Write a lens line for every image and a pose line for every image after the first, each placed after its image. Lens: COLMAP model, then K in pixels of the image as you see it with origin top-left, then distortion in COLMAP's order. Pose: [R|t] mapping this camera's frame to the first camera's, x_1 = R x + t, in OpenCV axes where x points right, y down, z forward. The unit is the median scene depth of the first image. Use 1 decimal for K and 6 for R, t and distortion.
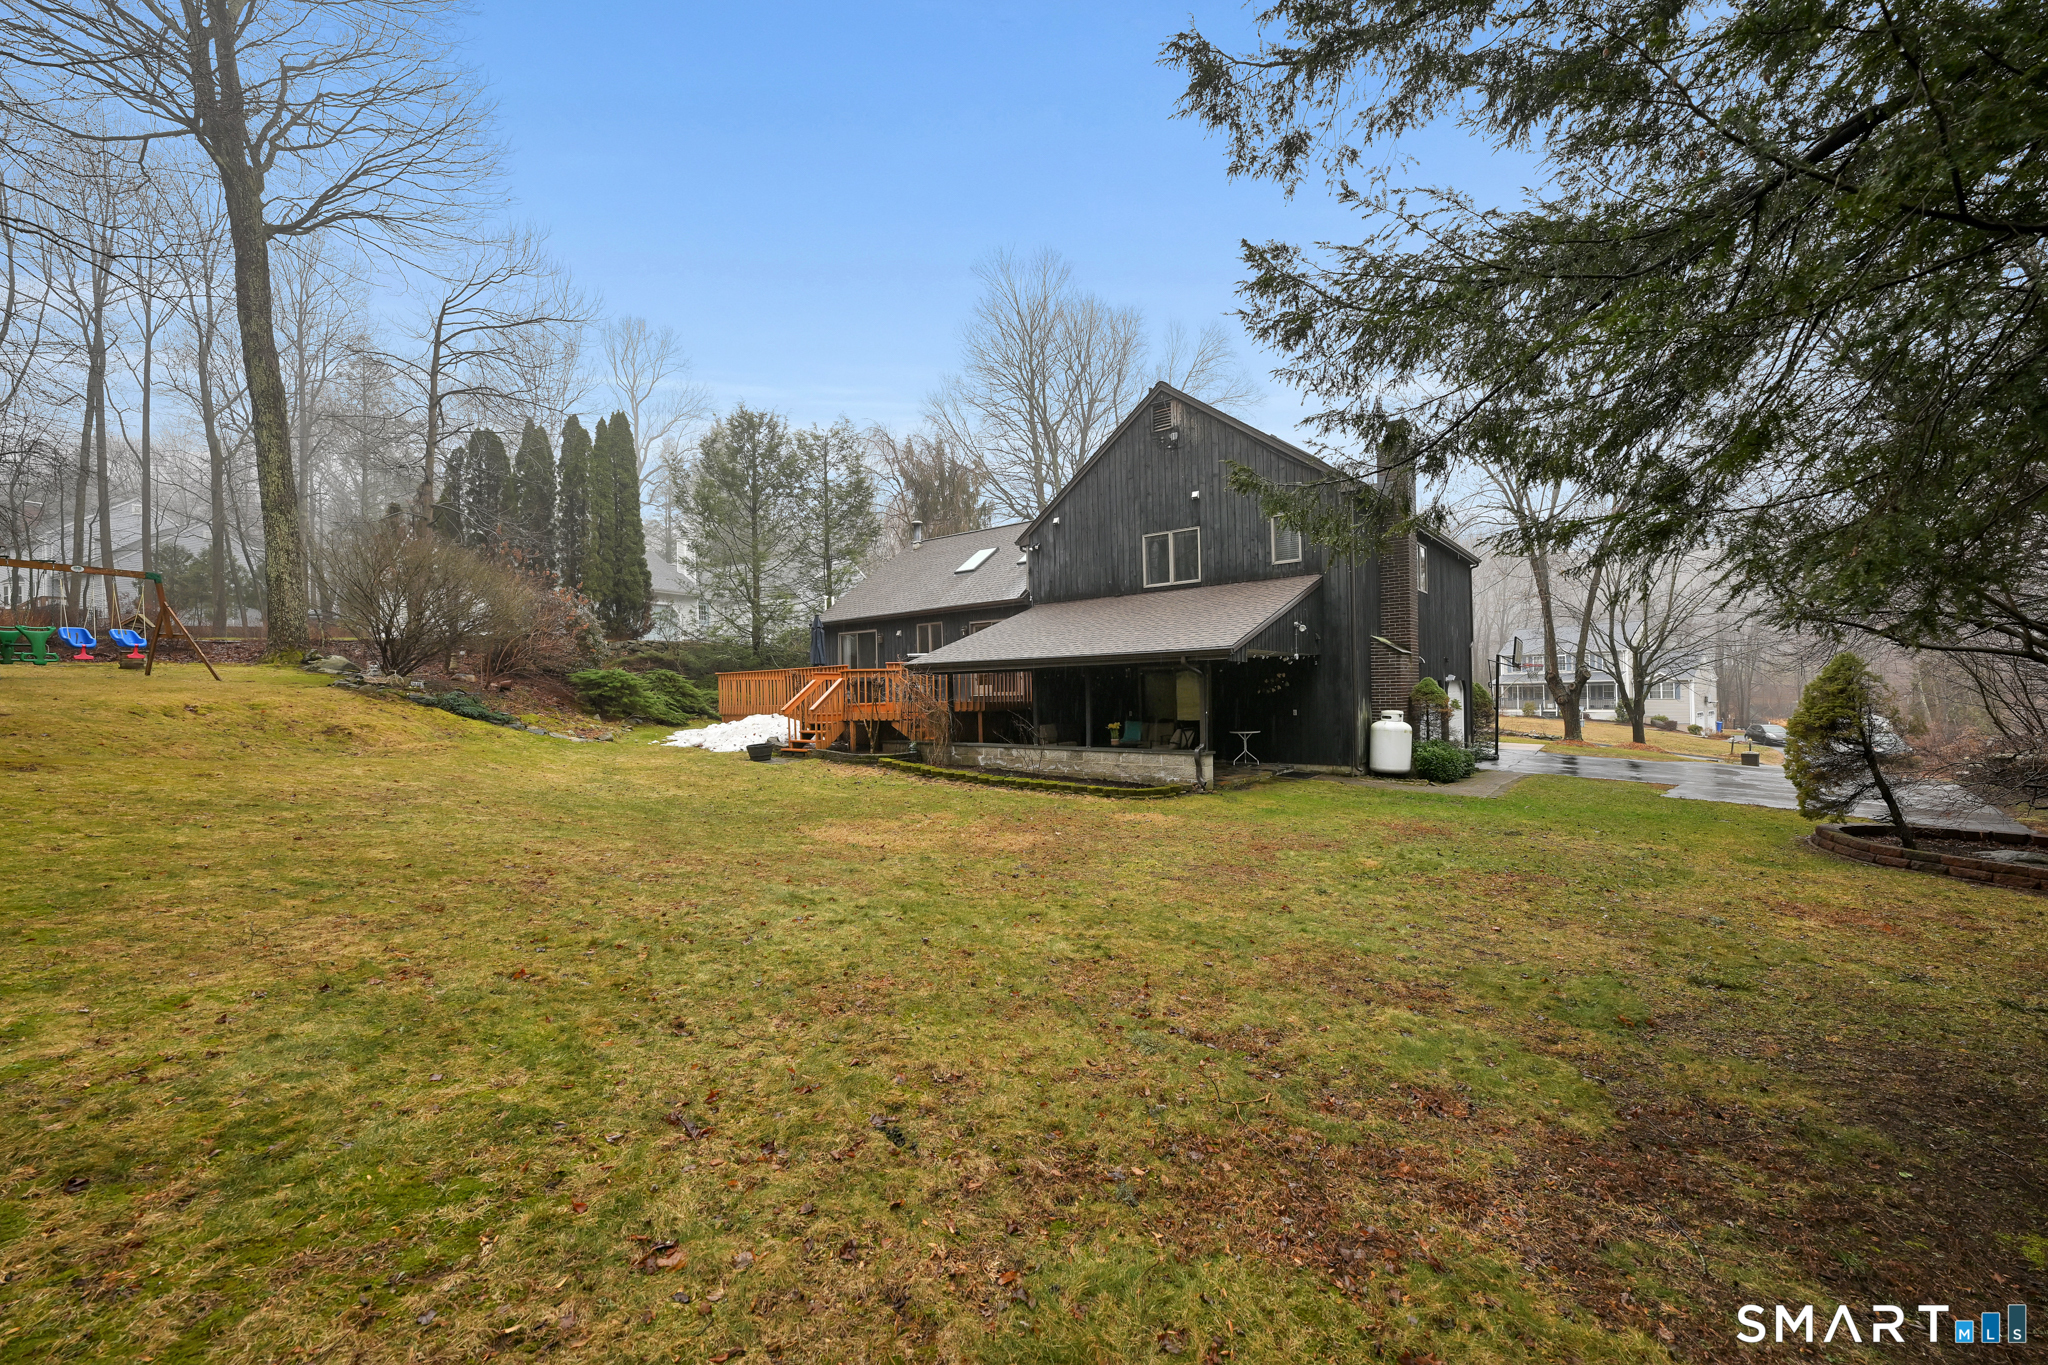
lens RADIAL K [[812.6, 0, 1018.4], [0, 812.6, 689.0], [0, 0, 1]] dist [0.001540, 0.000244]
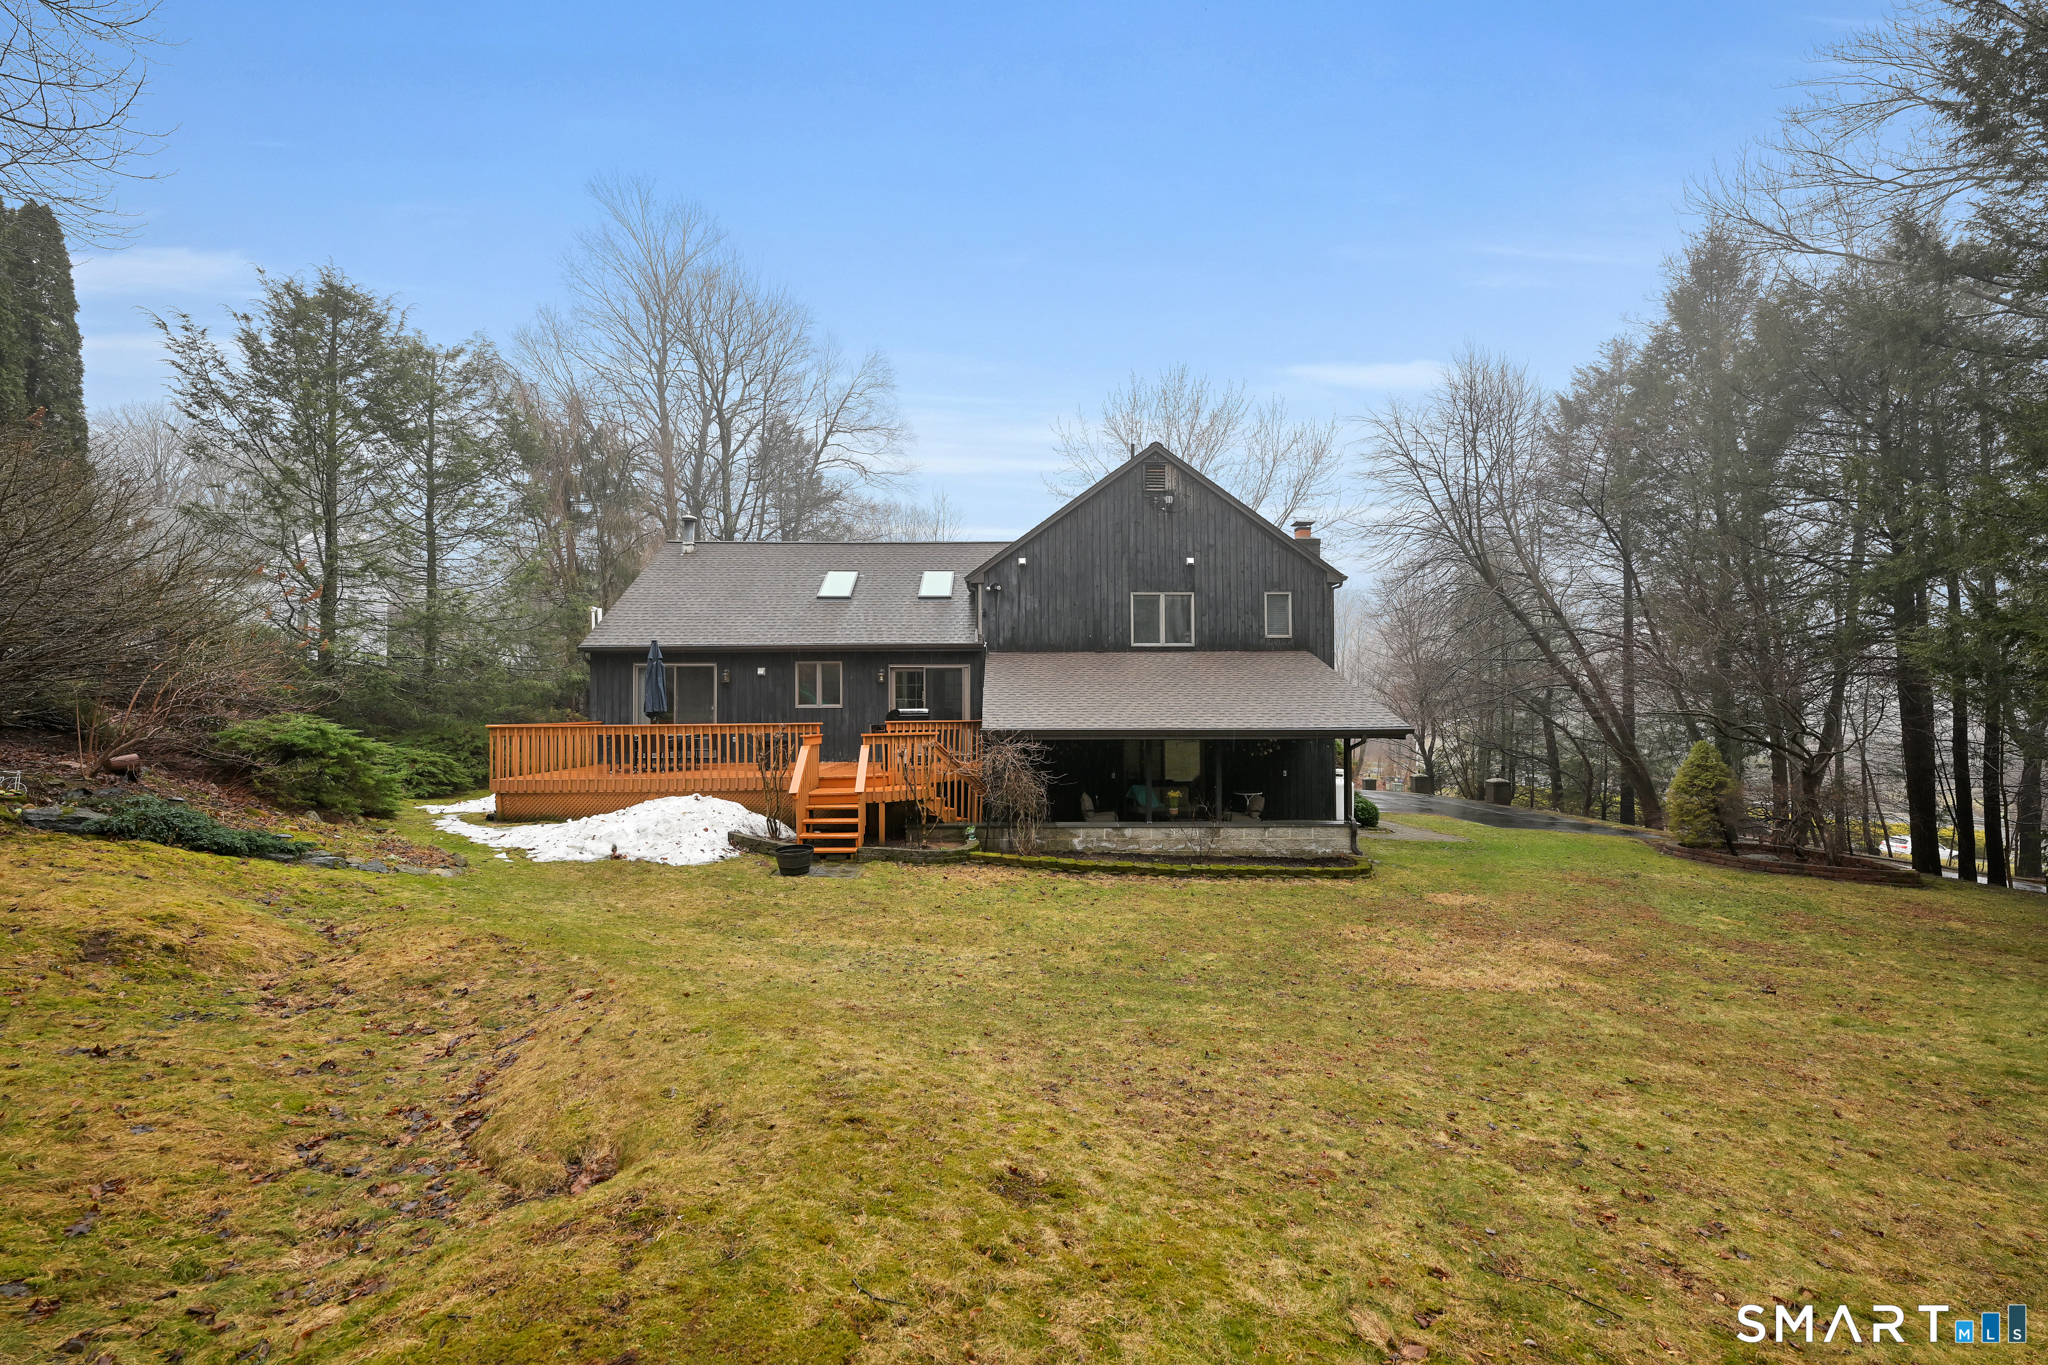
lens RADIAL K [[812.6, 0, 1018.4], [0, 812.6, 689.0], [0, 0, 1]] dist [0.001540, 0.000244]
pose [[0.760704, 0.029669, 0.648421, -0.596493], [-0.016443, 0.999515, -0.026444, -0.046610], [-0.648891, 0.009454, 0.760822, 0.357165]]
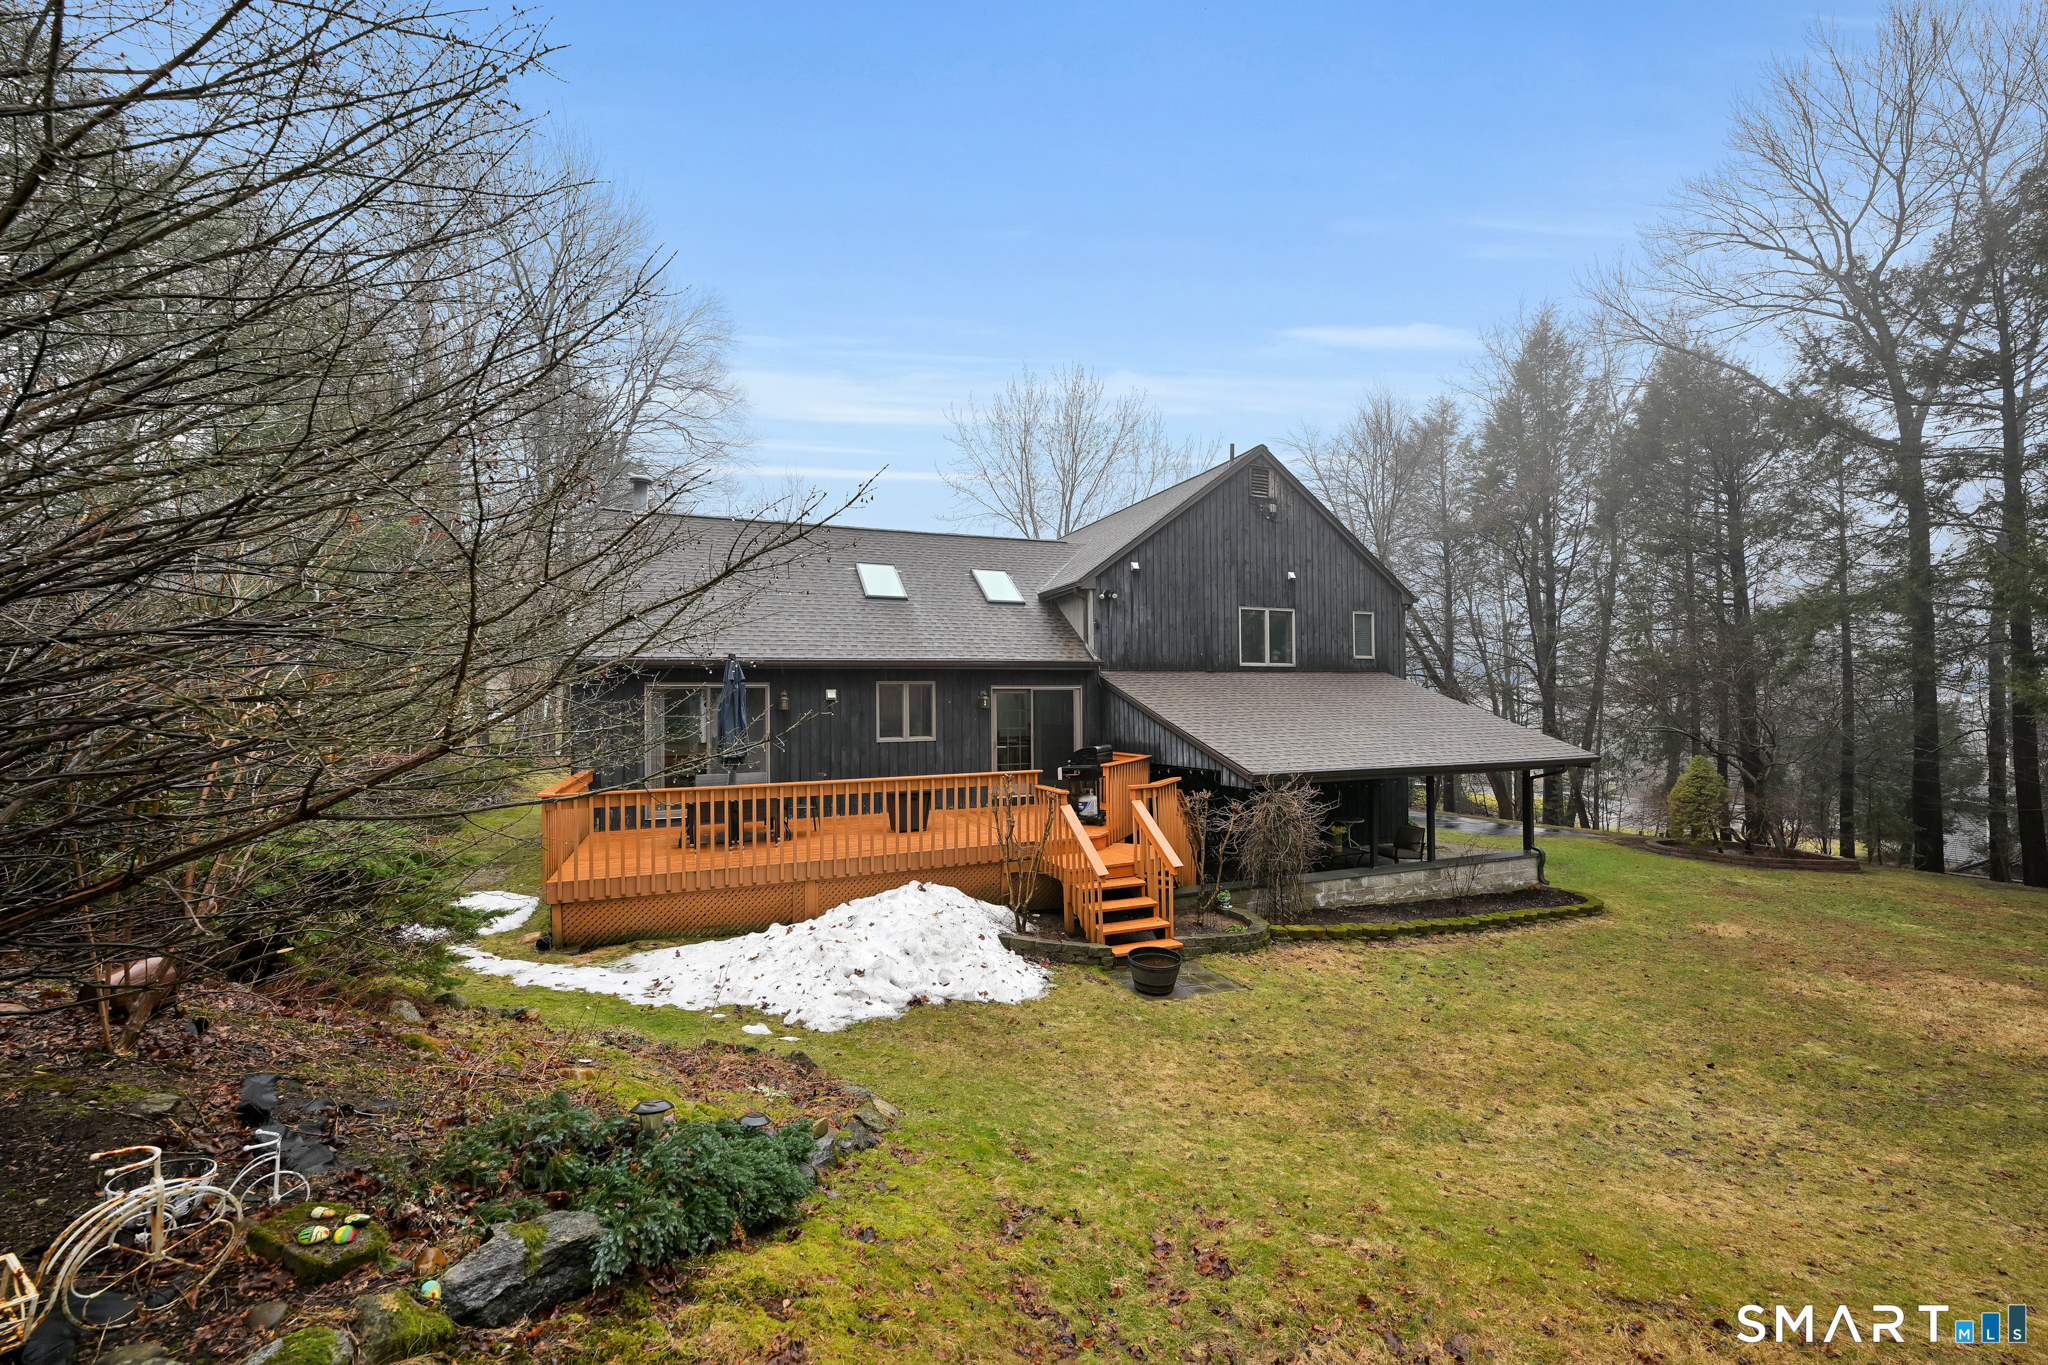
lens RADIAL K [[812.6, 0, 1018.4], [0, 812.6, 689.0], [0, 0, 1]] dist [0.001540, 0.000244]
pose [[0.479384, 0.029563, 0.877107, -0.762898], [-0.006719, 0.999527, -0.030017, -0.073081], [-0.877579, 0.008496, 0.479356, 0.810476]]
